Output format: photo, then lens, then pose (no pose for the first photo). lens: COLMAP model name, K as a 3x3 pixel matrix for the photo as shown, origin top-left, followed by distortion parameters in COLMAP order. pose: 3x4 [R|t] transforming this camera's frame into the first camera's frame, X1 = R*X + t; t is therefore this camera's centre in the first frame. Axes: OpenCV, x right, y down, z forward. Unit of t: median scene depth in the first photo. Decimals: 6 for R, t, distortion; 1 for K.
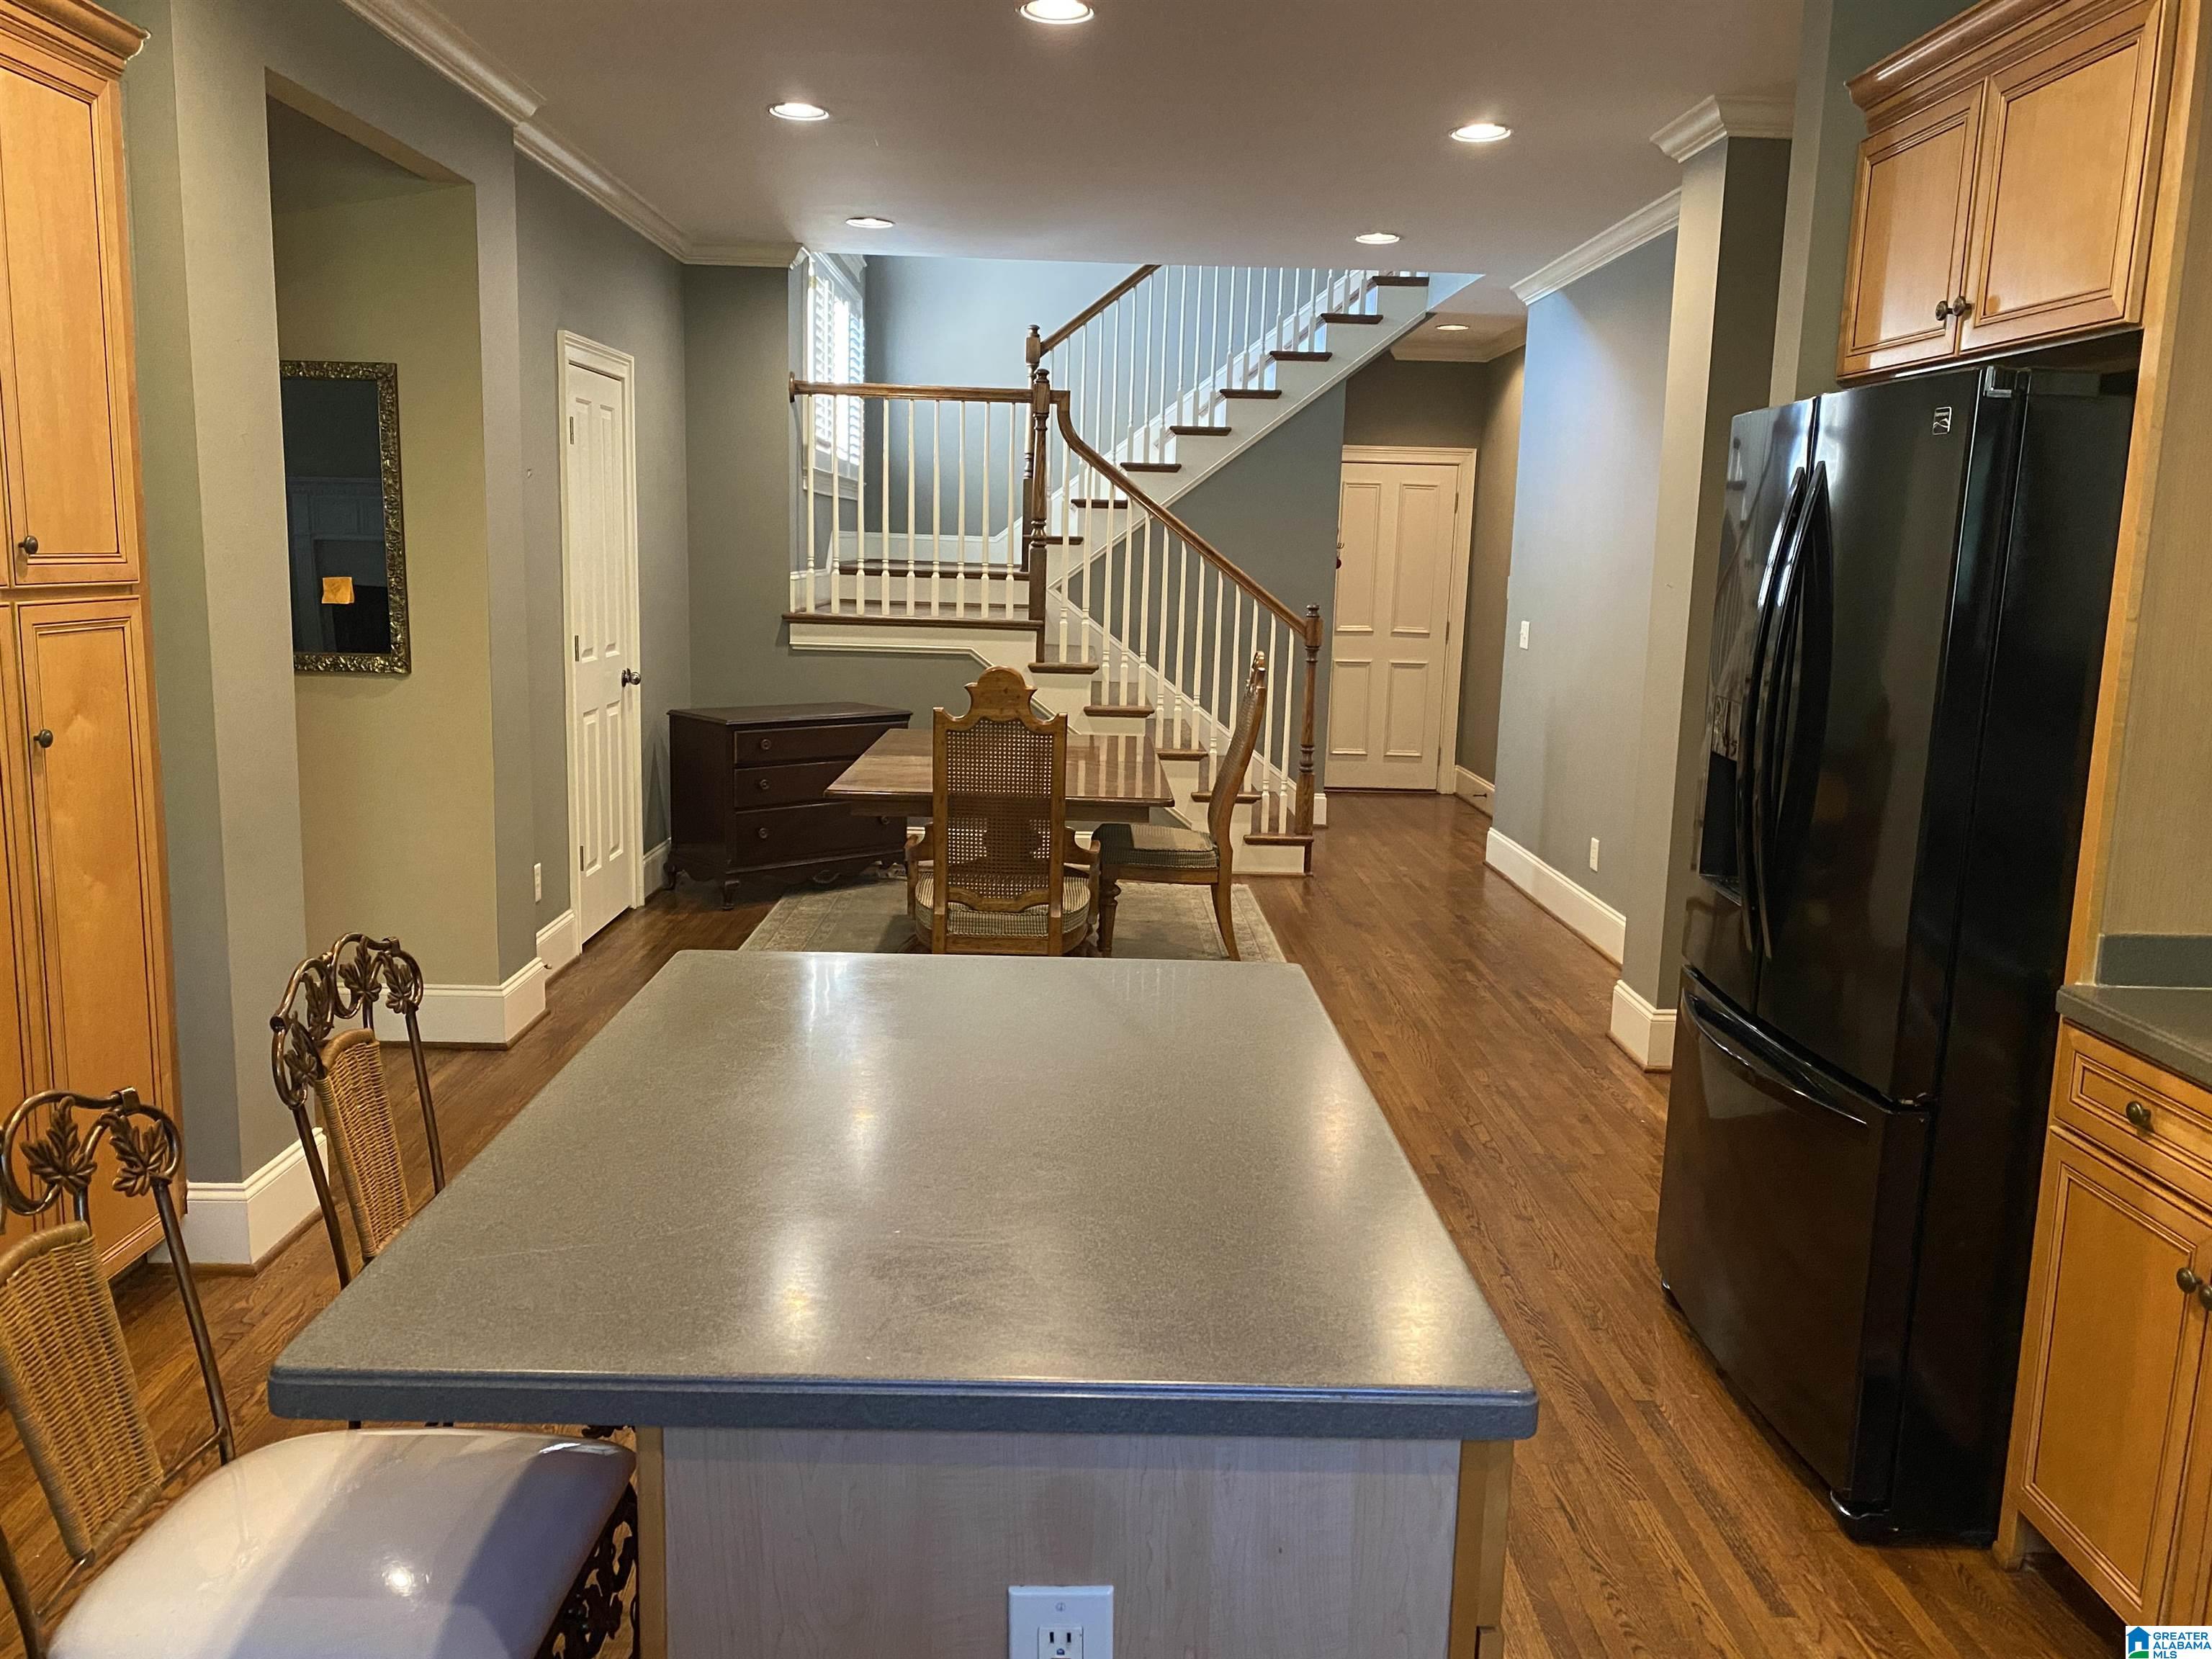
lens RADIAL K [[1698.0, 0, 1106.0], [0, 1698.0, 829.5], [0, 0, 1]] dist [0.044562, -0.057942]
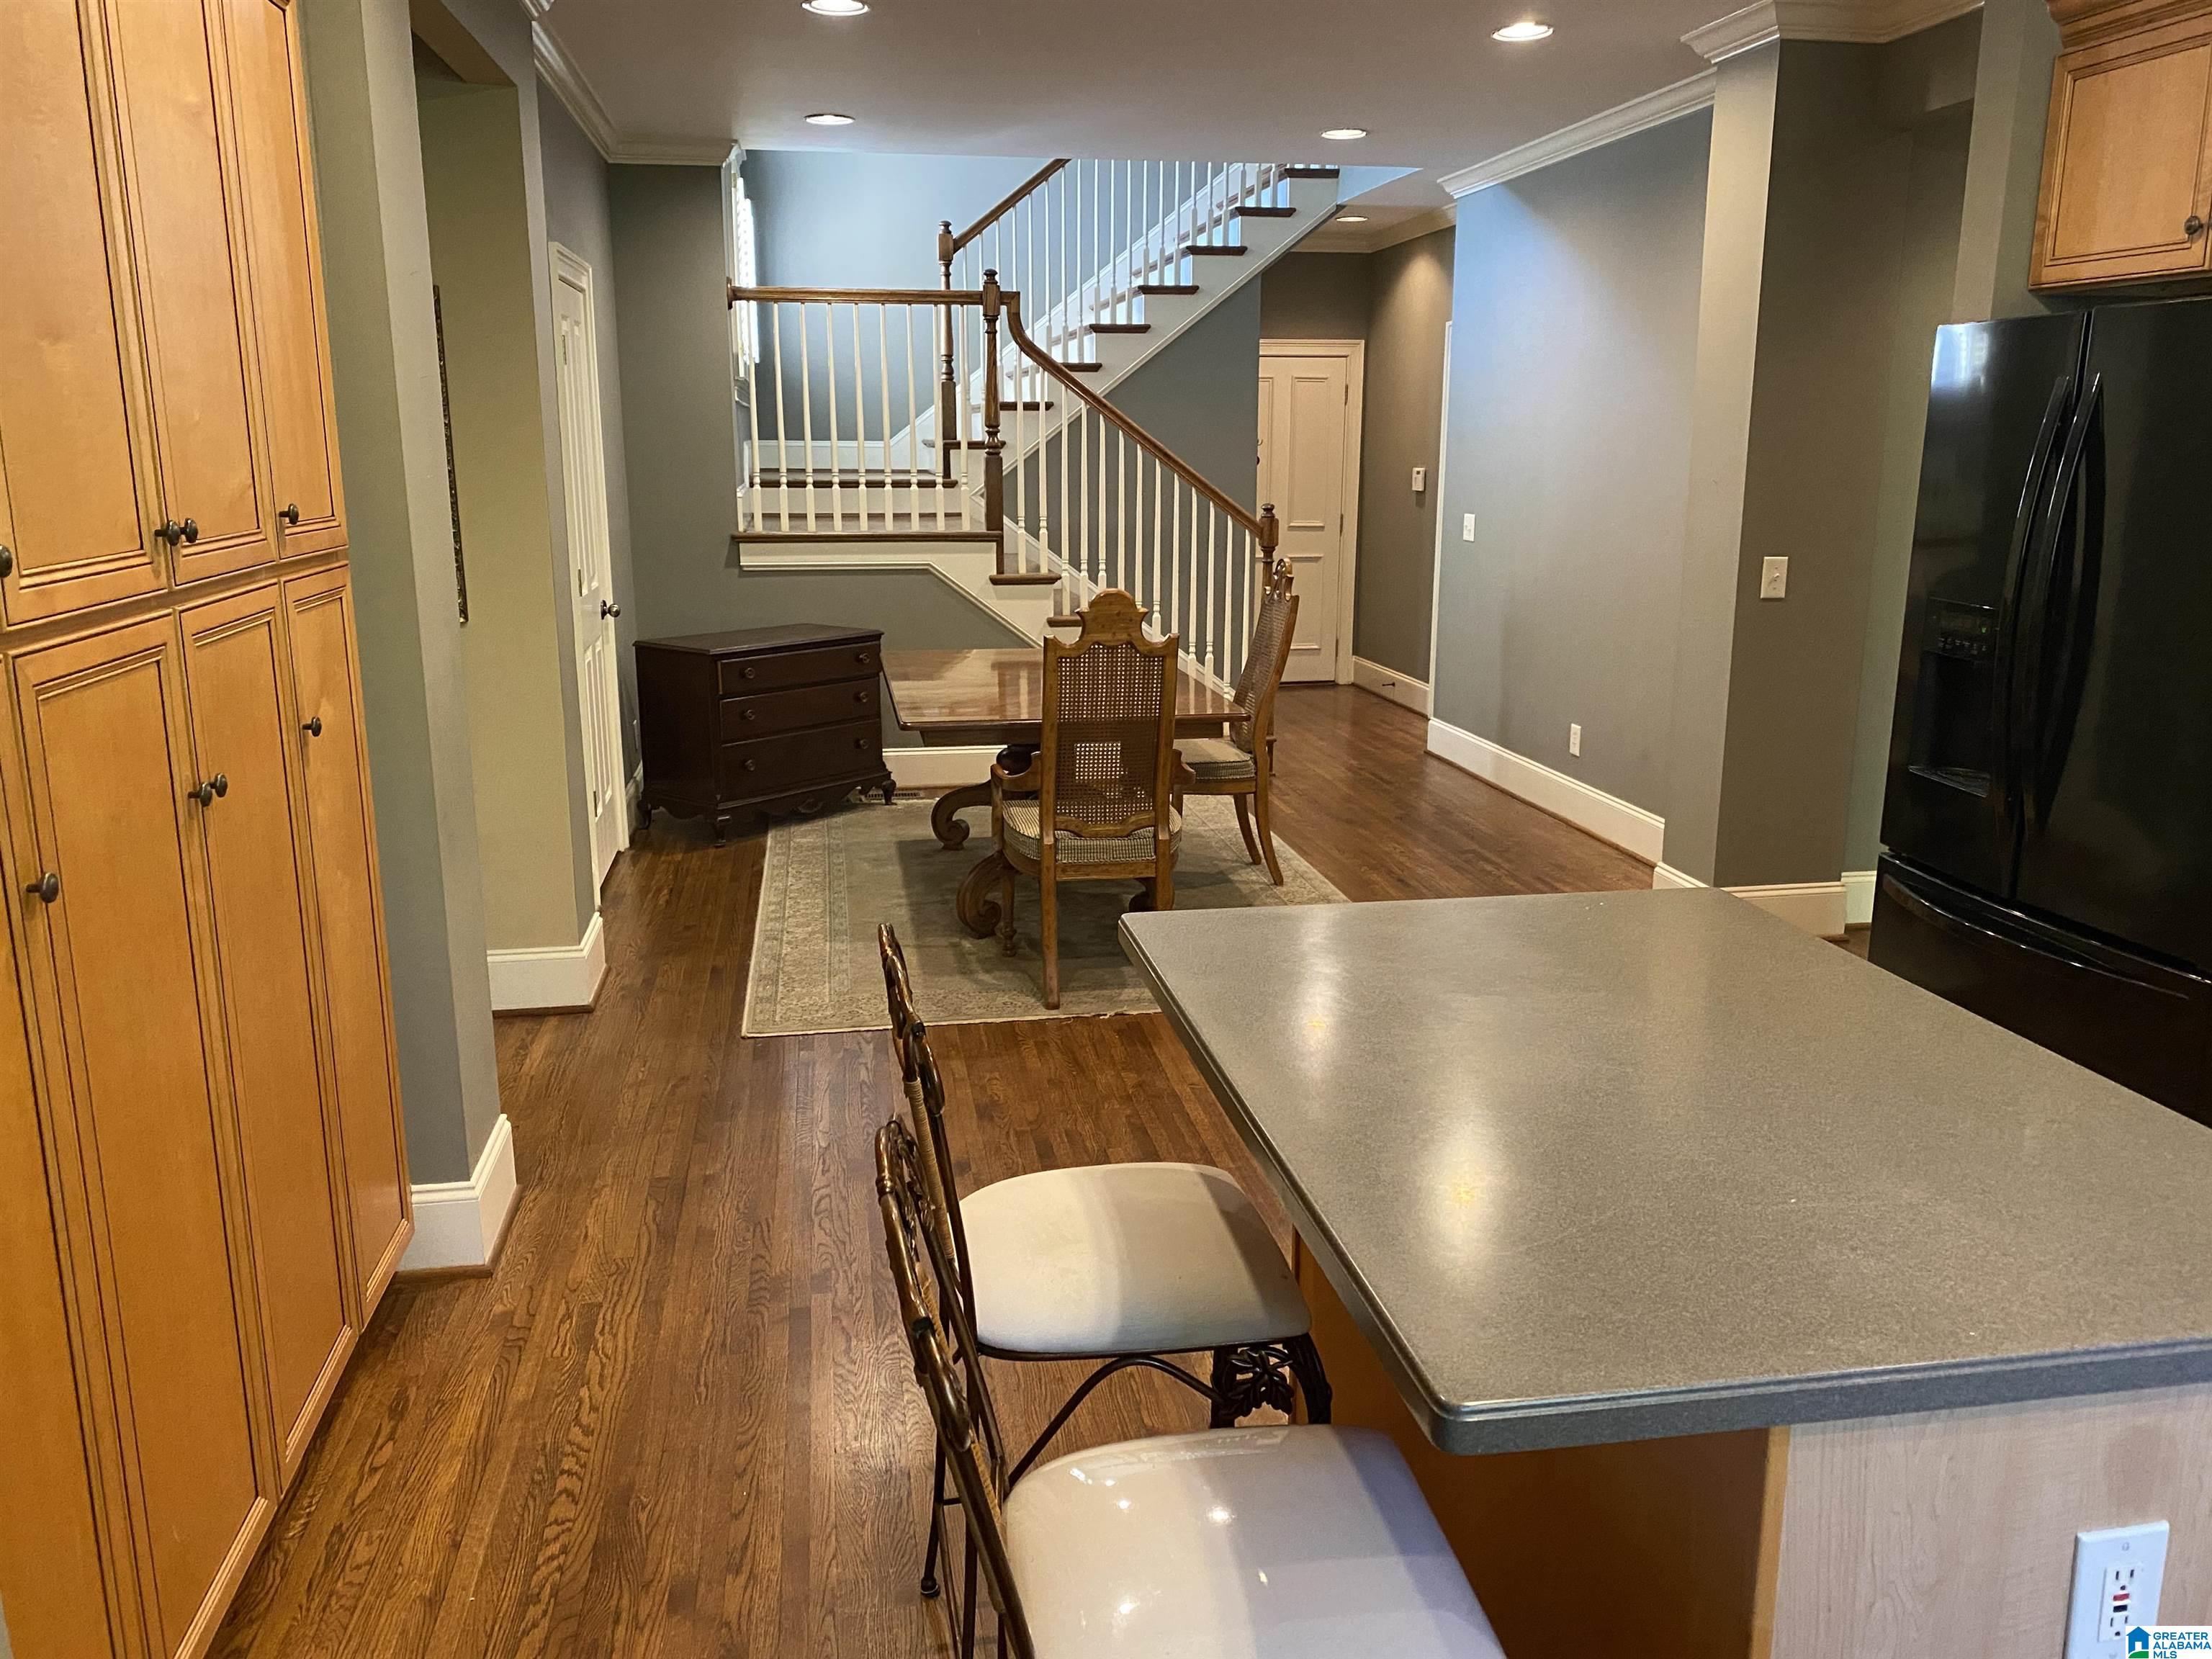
lens RADIAL K [[1700.2, 0, 1106.0], [0, 1700.2, 829.5], [0, 0, 1]] dist [0.005760, 0.000060]
pose [[0.987401, -0.062142, 0.145524, -0.130446], [0.052748, 0.996320, 0.067551, -0.014384], [-0.149187, -0.059024, 0.987046, 0.015423]]
